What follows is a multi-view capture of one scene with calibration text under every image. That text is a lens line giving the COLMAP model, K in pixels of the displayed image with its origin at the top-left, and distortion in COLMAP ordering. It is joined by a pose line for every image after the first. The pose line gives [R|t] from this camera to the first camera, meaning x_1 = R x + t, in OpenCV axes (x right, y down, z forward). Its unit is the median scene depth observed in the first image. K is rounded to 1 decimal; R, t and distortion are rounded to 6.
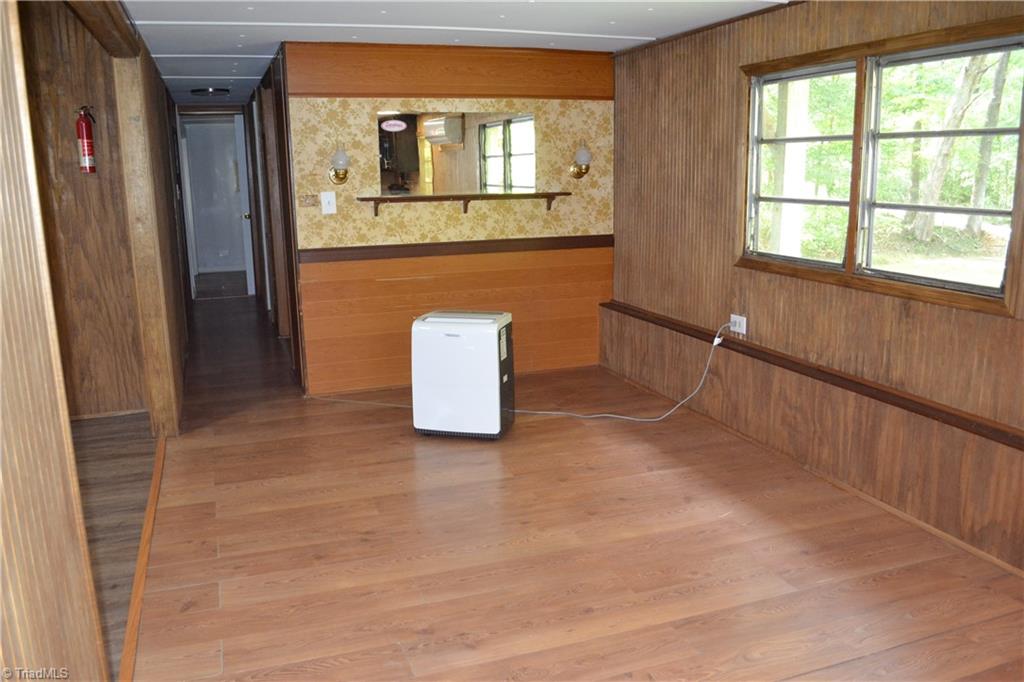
lens RADIAL K [[836.9, 0, 512.0], [0, 836.9, 341.0], [0, 0, 1]] dist [-0.076612, -0.002855]
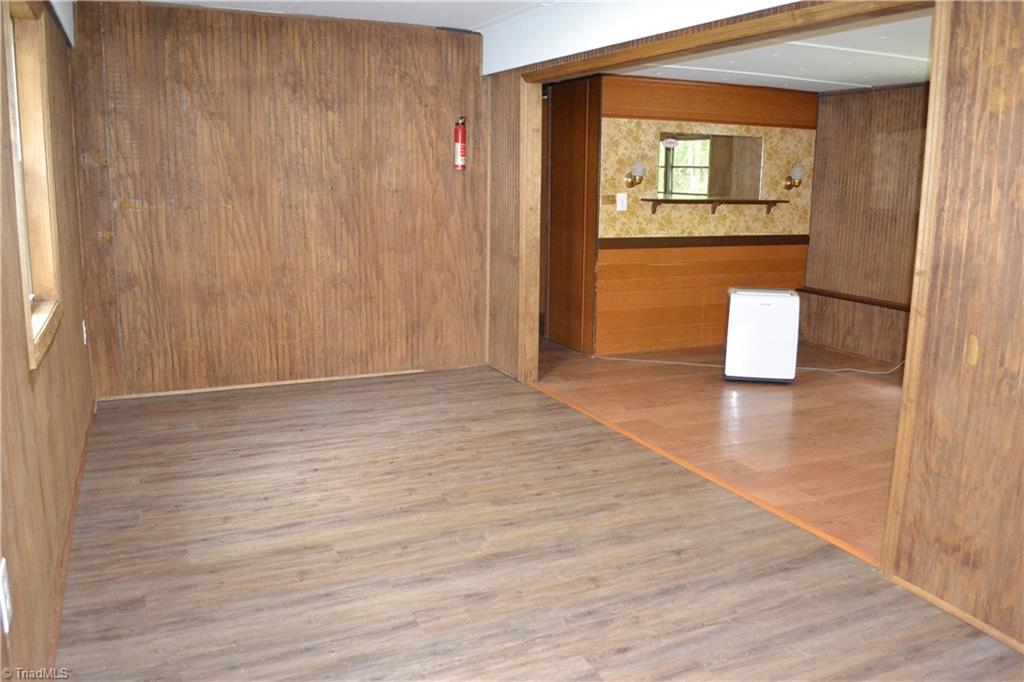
lens RADIAL K [[836.9, 0, 512.0], [0, 836.9, 341.0], [0, 0, 1]] dist [-0.076612, -0.002855]
pose [[0.996239, 0.015262, 0.085295, -0.481652], [-0.014845, 0.999875, -0.005531, 0.052790], [-0.085369, 0.004244, 0.996340, -0.237706]]
